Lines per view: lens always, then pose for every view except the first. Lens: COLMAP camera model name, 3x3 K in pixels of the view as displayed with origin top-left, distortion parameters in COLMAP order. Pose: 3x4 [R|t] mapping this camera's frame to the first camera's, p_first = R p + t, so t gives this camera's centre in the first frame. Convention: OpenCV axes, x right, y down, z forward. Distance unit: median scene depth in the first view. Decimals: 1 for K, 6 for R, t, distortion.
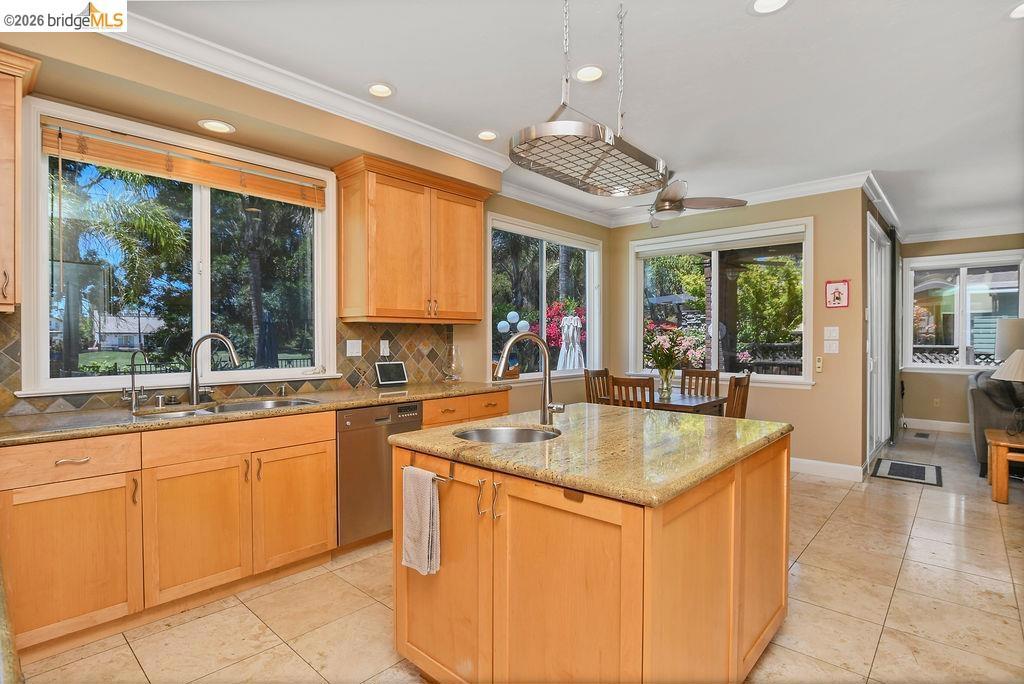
lens RADIAL K [[509.1, 0, 514.6], [0, 509.1, 341.0], [0, 0, 1]] dist [-0.024892, 0.001185]
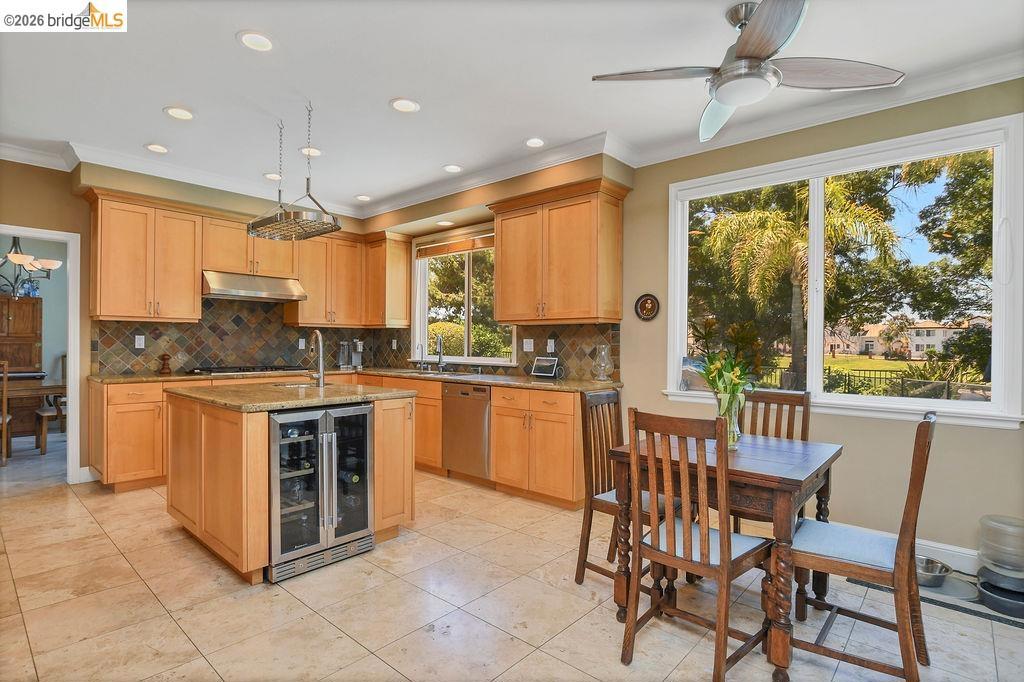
lens RADIAL K [[509.1, 0, 514.6], [0, 509.1, 343.6], [0, 0, 1]] dist [-0.024892, 0.001185]
pose [[0.023826, 0.002342, -0.999713, 0.996010], [-0.013248, 0.999910, 0.002027, 0.007508], [0.999628, 0.013195, 0.023855, 0.935089]]
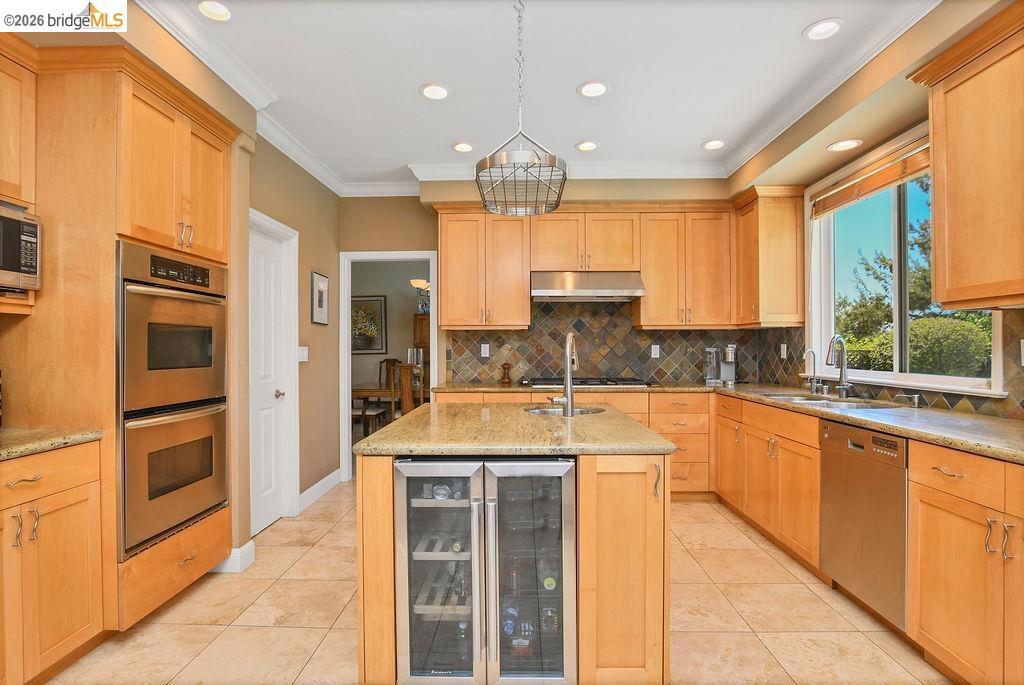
lens RADIAL K [[509.1, 0, 515.0], [0, 509.1, 349.6], [0, 0, 1]] dist [-0.024892, 0.001185]
pose [[-0.752994, 0.006077, -0.657999, 0.513443], [0.000847, 0.999965, 0.008265, 0.005208], [0.658027, 0.005666, -0.752973, 1.037949]]
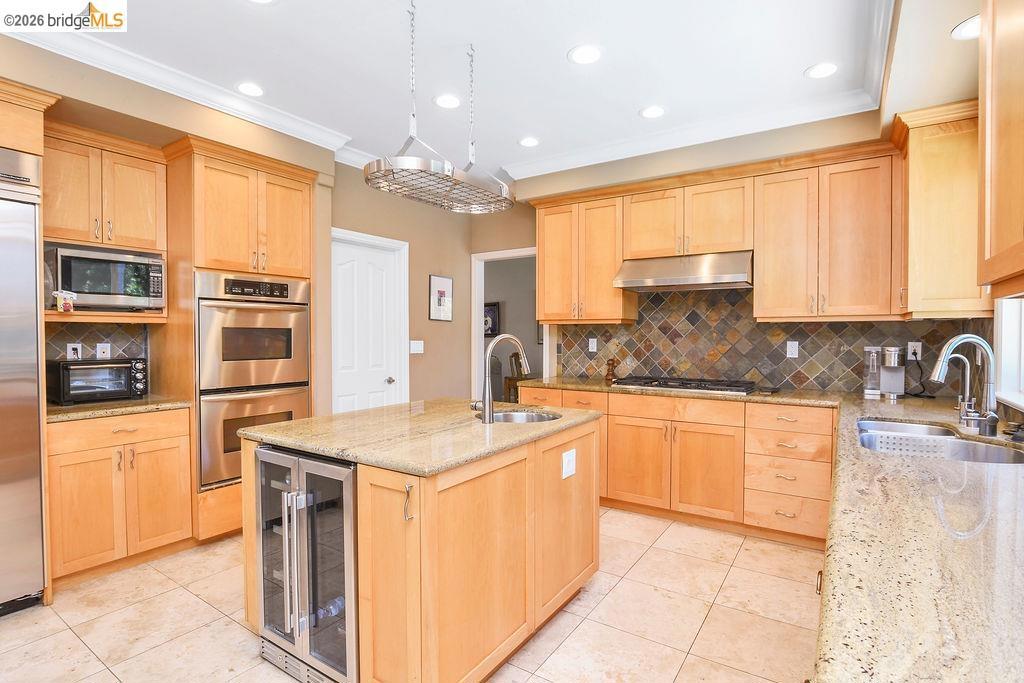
lens RADIAL K [[509.1, 0, 525.4], [0, 509.1, 344.7], [0, 0, 1]] dist [-0.024892, 0.001185]
pose [[-0.988477, 0.004346, -0.151309, 0.083857], [0.000161, 0.999617, 0.027661, -0.016359], [0.151372, 0.027318, -0.988099, 1.208955]]
